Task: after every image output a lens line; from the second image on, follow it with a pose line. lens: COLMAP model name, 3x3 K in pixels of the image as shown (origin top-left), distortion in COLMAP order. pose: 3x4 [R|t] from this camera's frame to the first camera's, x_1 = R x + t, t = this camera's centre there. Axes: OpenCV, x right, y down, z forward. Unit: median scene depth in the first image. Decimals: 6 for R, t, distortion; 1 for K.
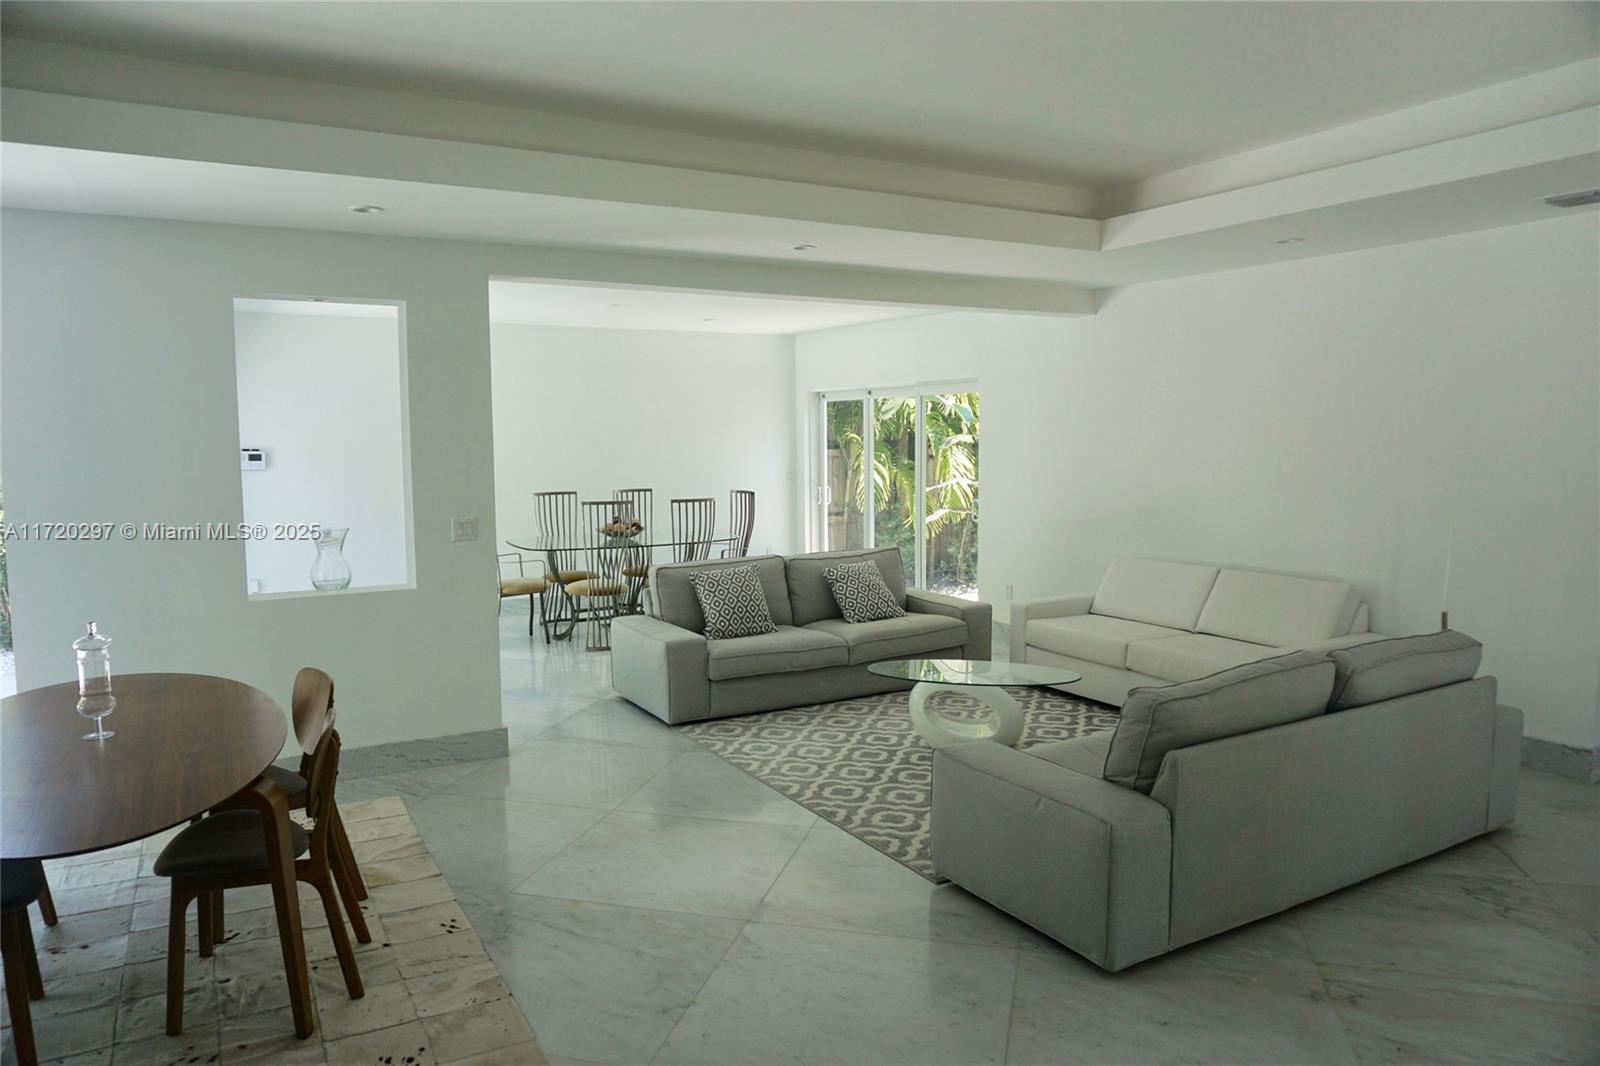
lens RADIAL K [[1060.7, 0, 800.0], [0, 1060.7, 533.0], [0, 0, 1]] dist [0.000426, -0.000192]
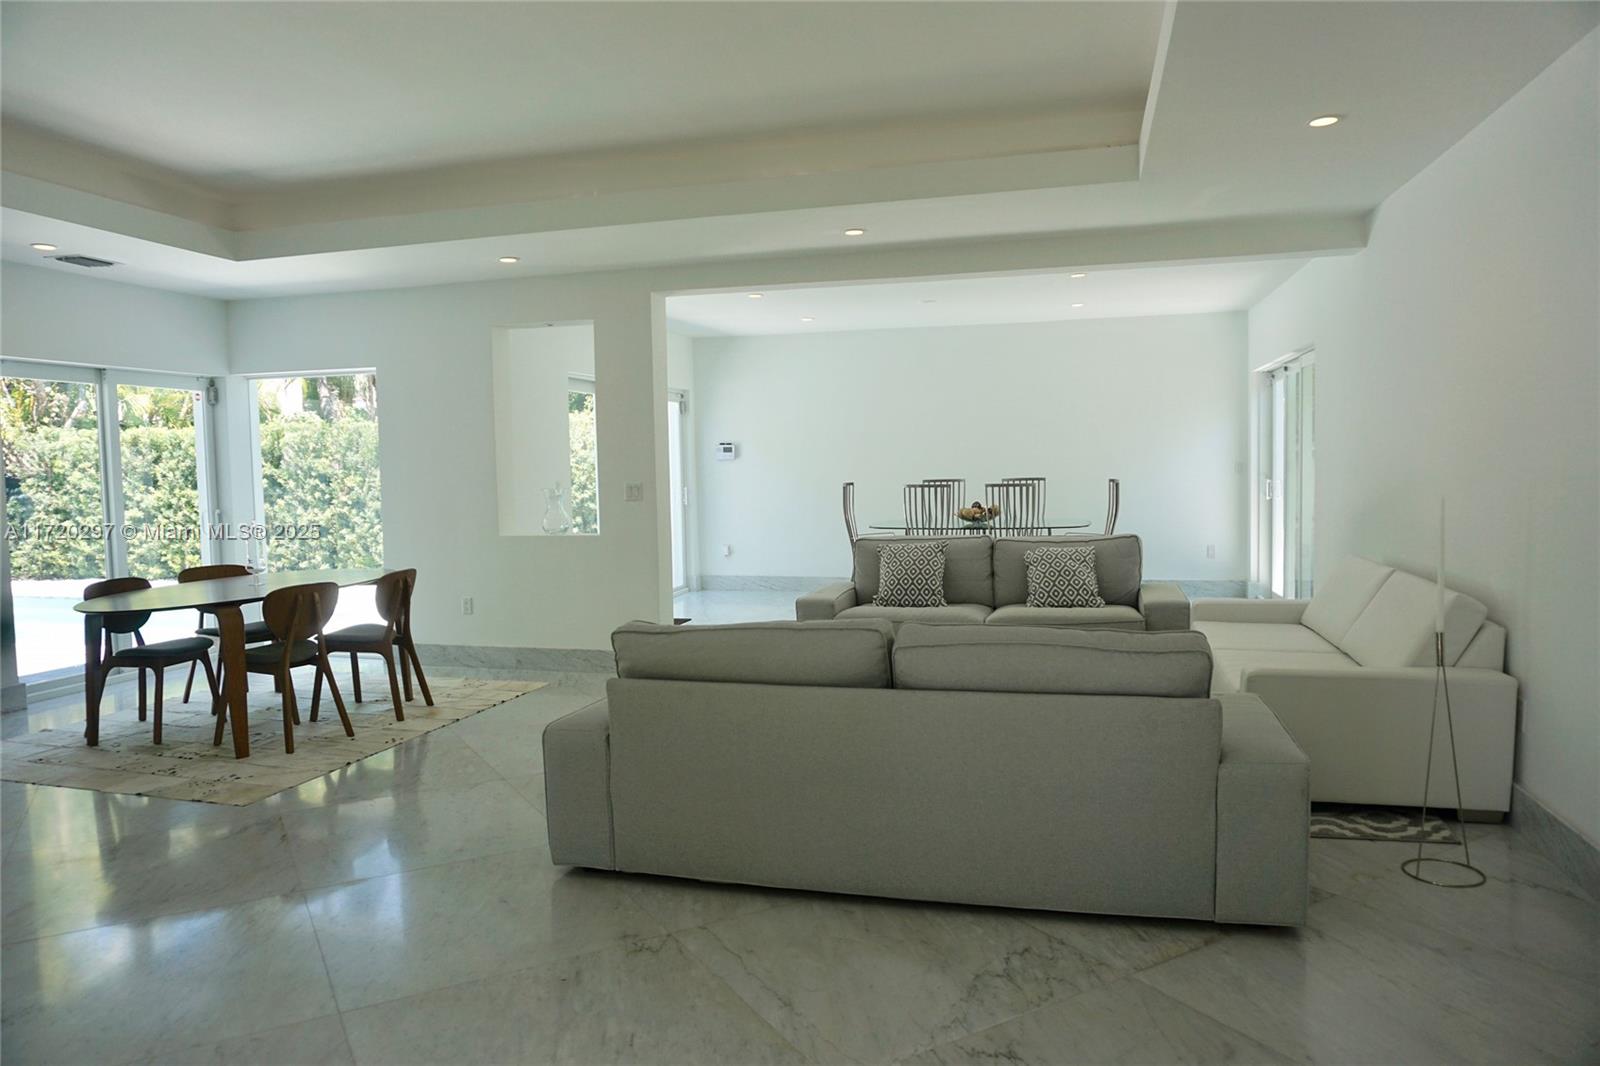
lens RADIAL K [[1027.5, 0, 800.0], [0, 1027.5, 533.0], [0, 0, 1]] dist [-0.002494, 0.043155]
pose [[0.702816, 0.042861, -0.710080, 0.593761], [-0.050088, 0.998687, 0.010706, 0.018821], [0.709606, 0.028042, 0.704040, 0.198998]]
